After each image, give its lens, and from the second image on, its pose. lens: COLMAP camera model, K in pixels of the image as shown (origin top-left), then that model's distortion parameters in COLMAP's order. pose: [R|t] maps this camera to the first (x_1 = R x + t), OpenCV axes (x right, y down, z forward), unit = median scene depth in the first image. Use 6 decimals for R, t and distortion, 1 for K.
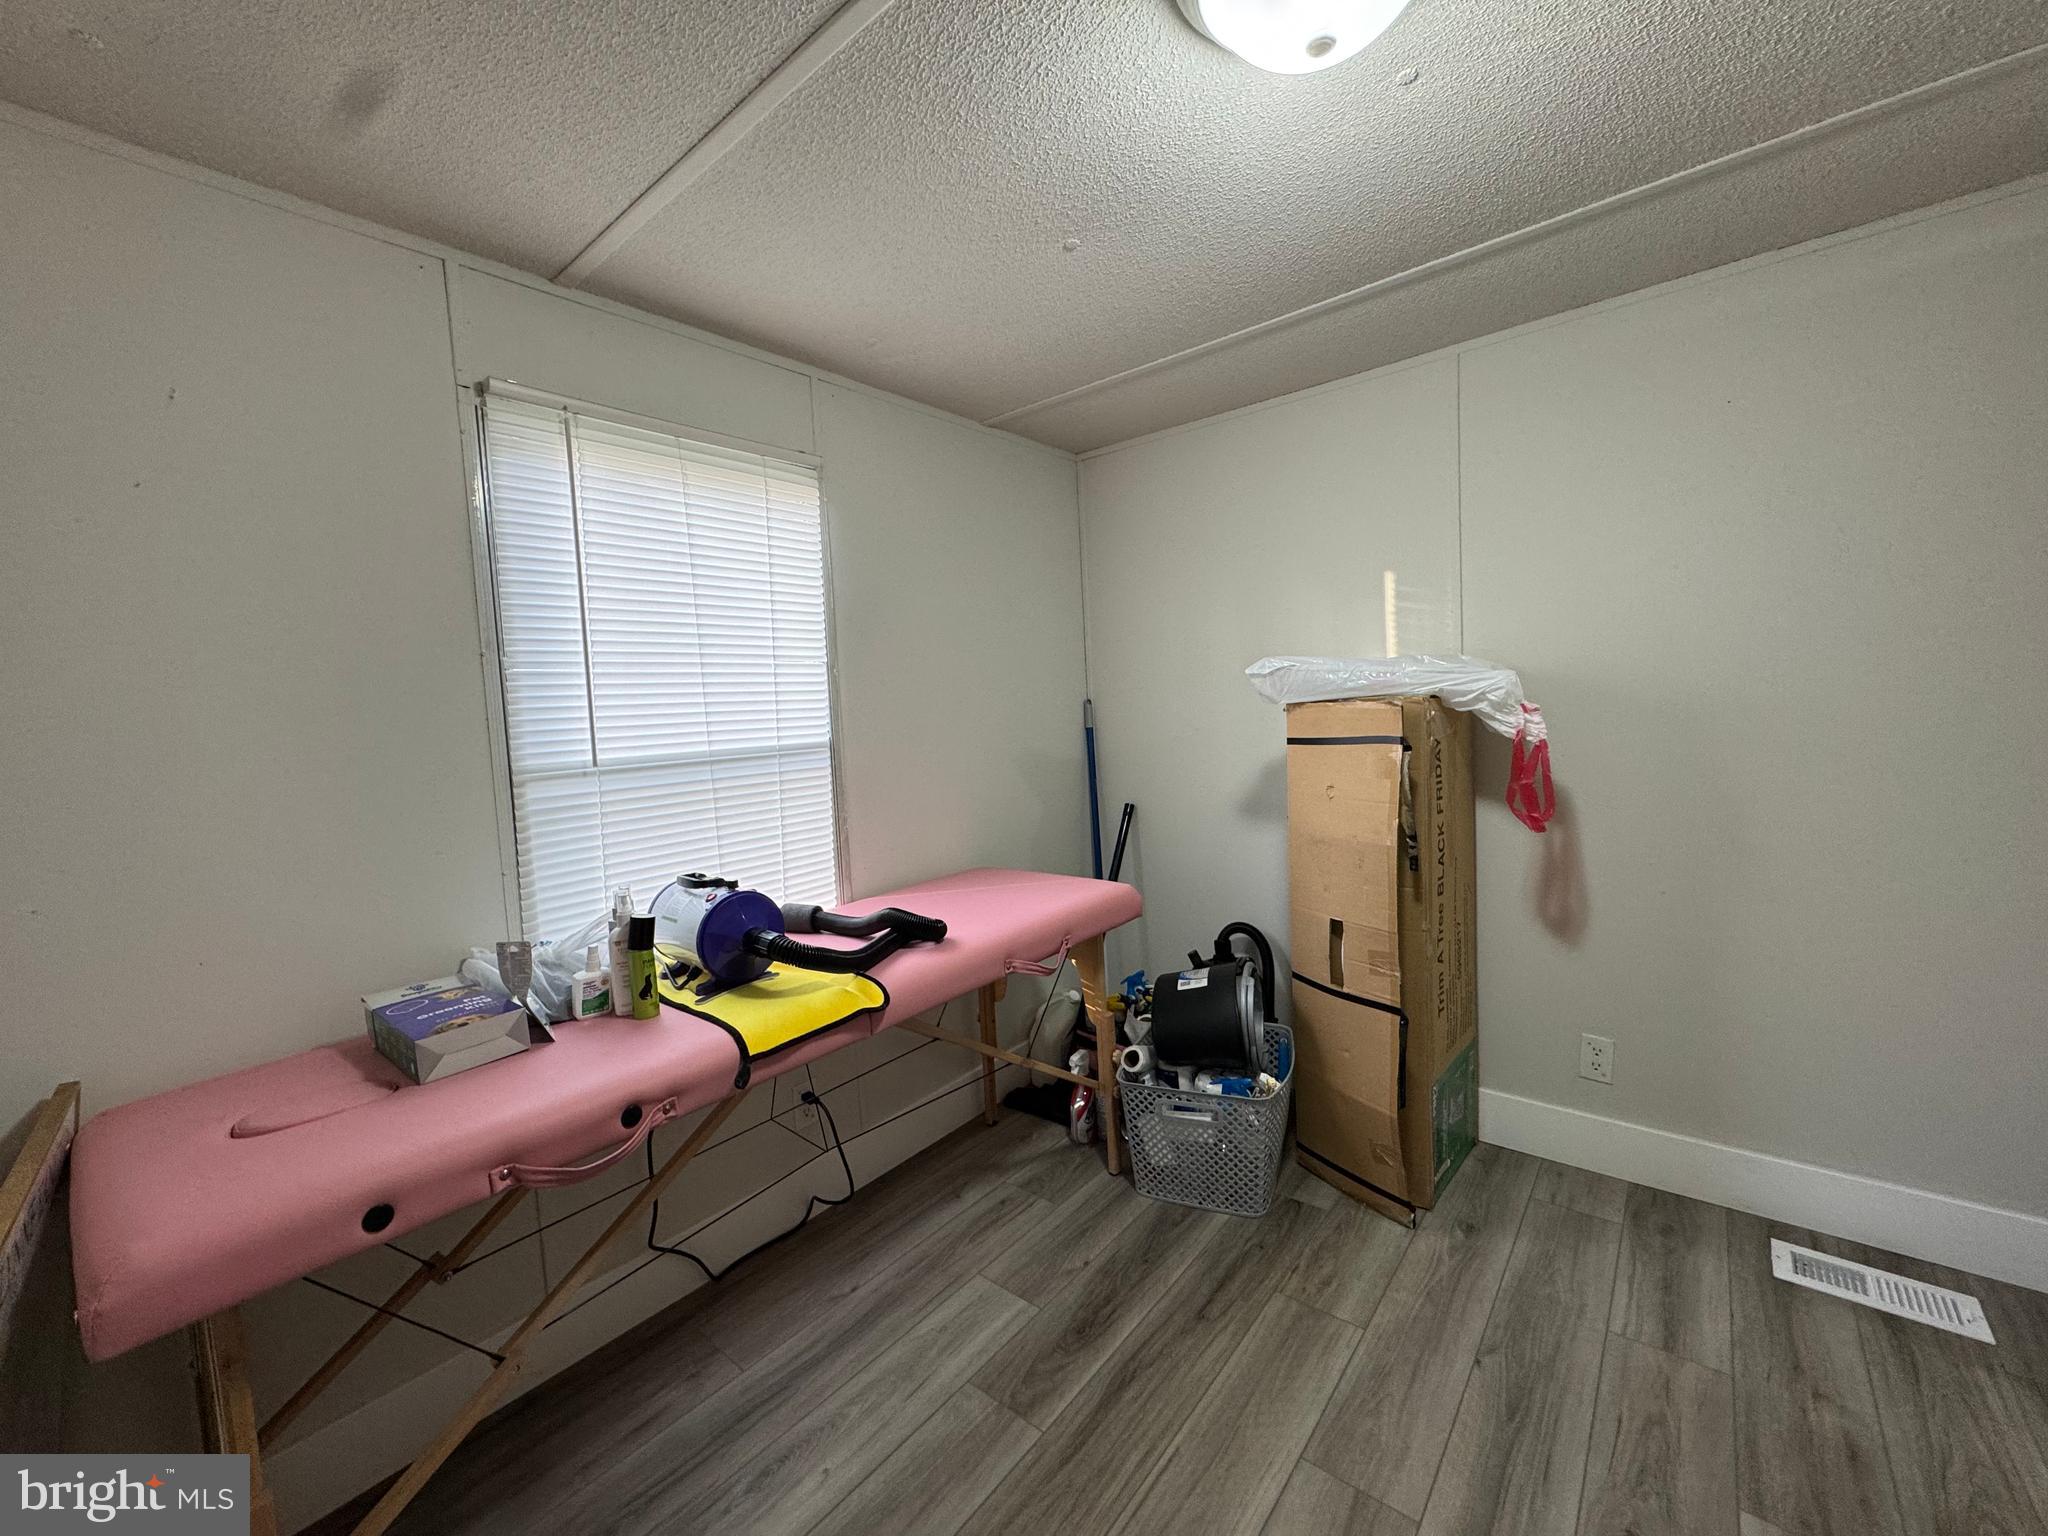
lens RADIAL K [[813.5, 0, 1021.9], [0, 813.5, 764.1], [0, 0, 1]] dist [-0.003501, 0.000321]
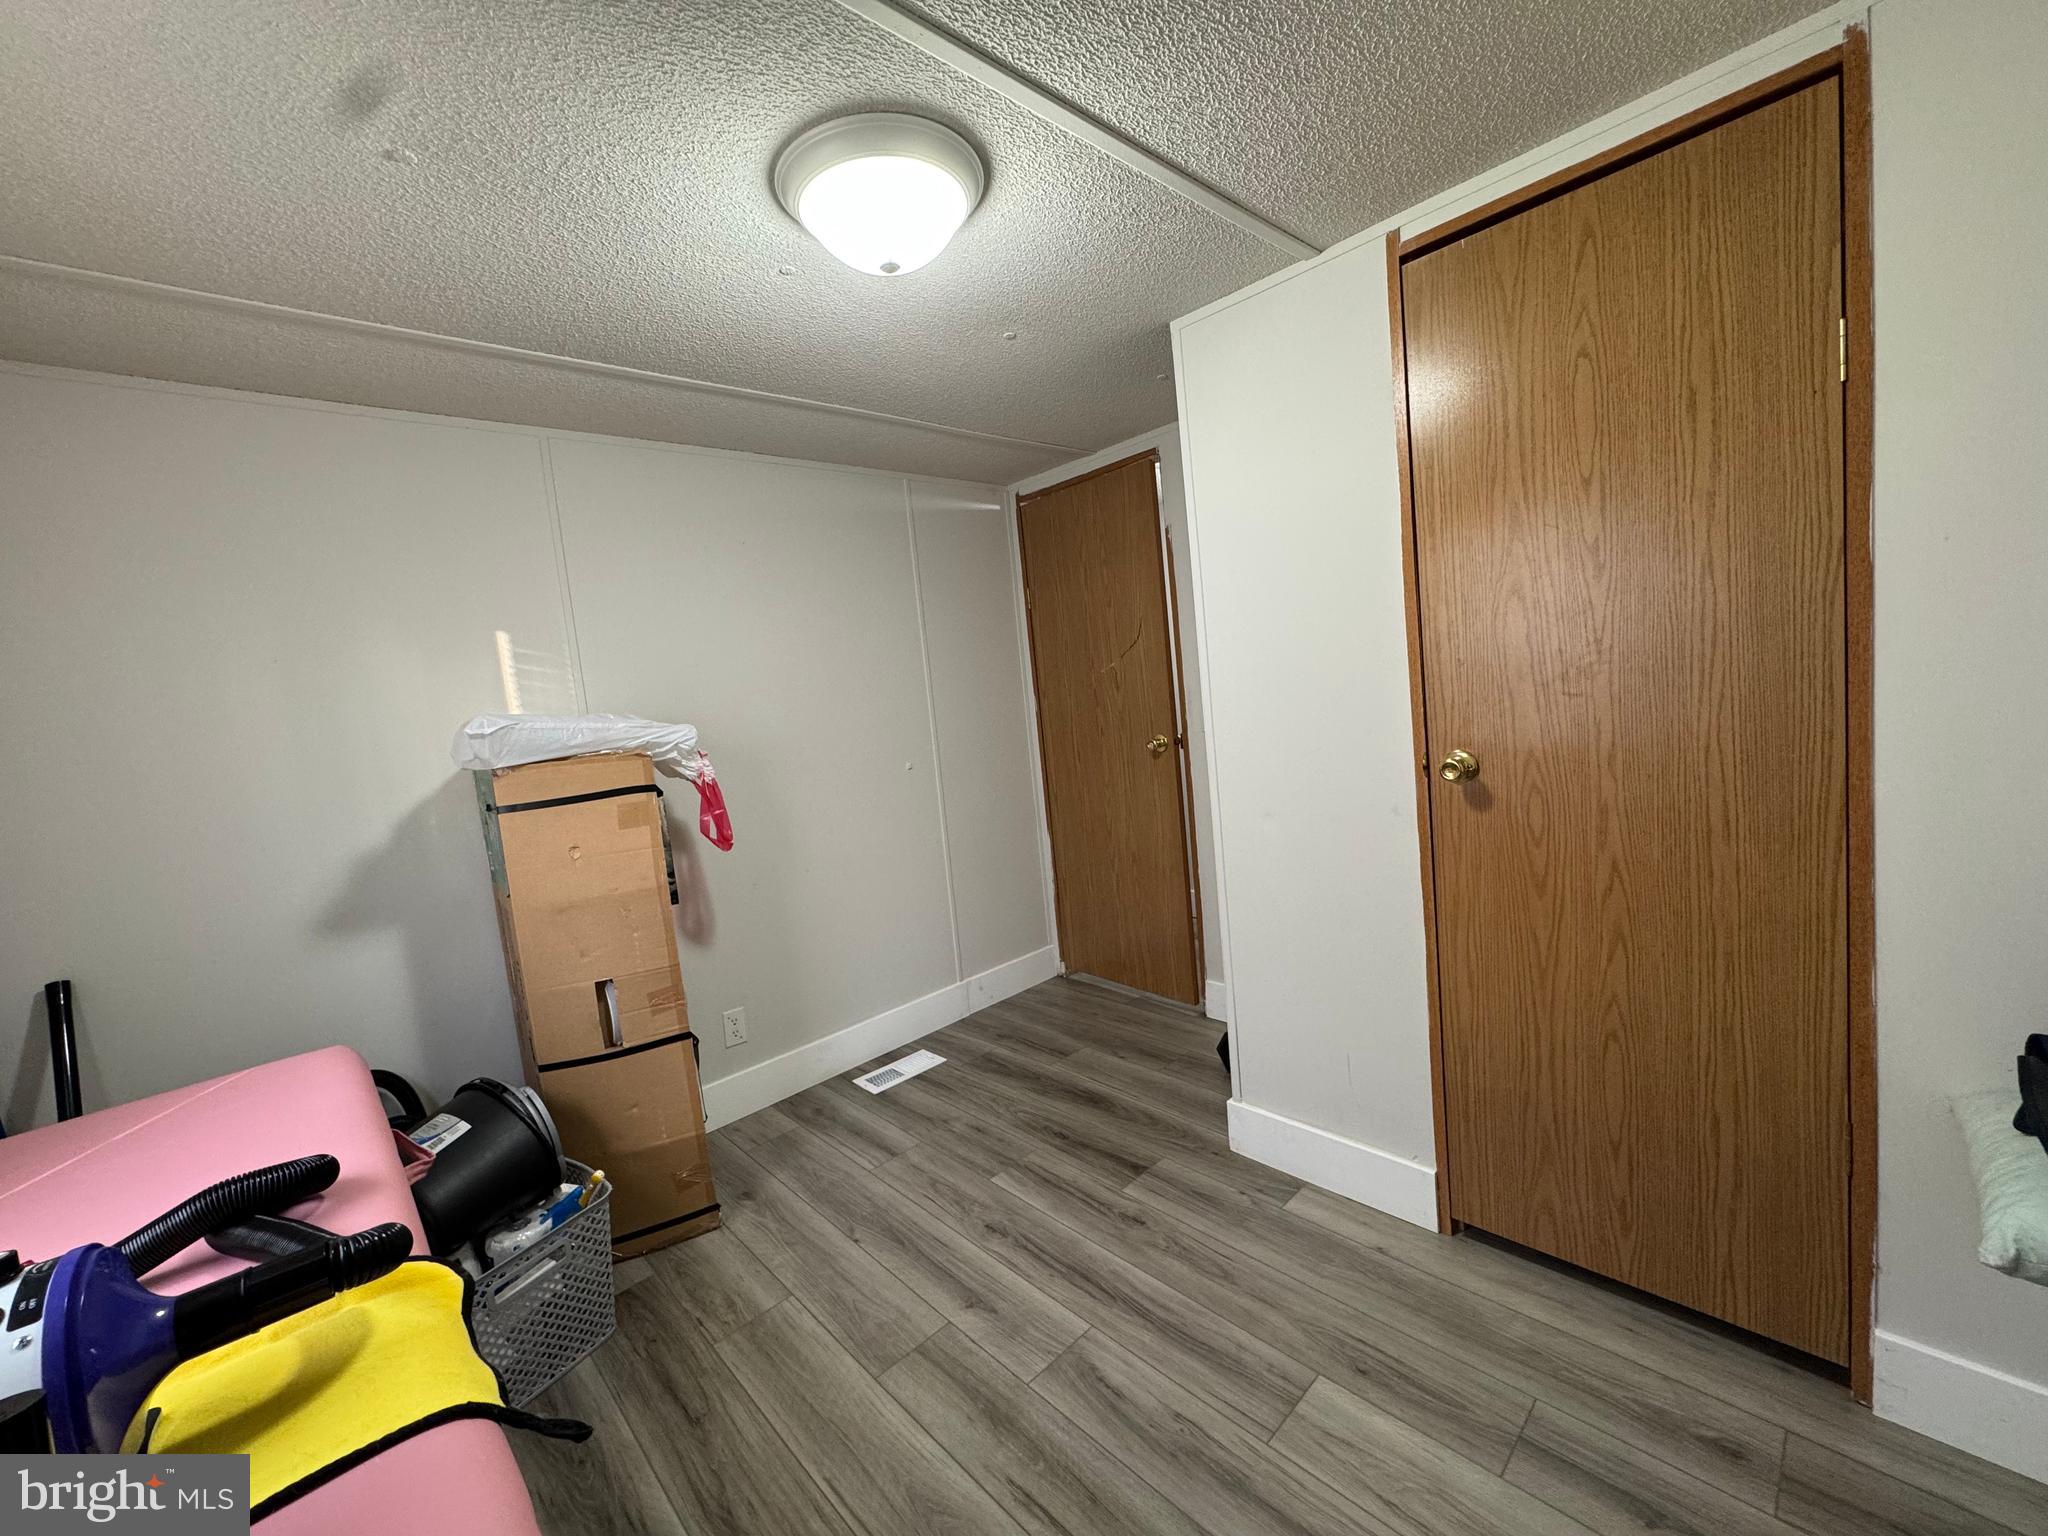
lens RADIAL K [[813.5, 0, 1021.9], [0, 813.5, 764.1], [0, 0, 1]] dist [-0.003501, 0.000321]
pose [[0.125811, -0.055734, 0.990487, -0.570324], [0.167821, 0.985227, 0.034122, -0.015233], [-0.977757, 0.161931, 0.133306, 0.385511]]
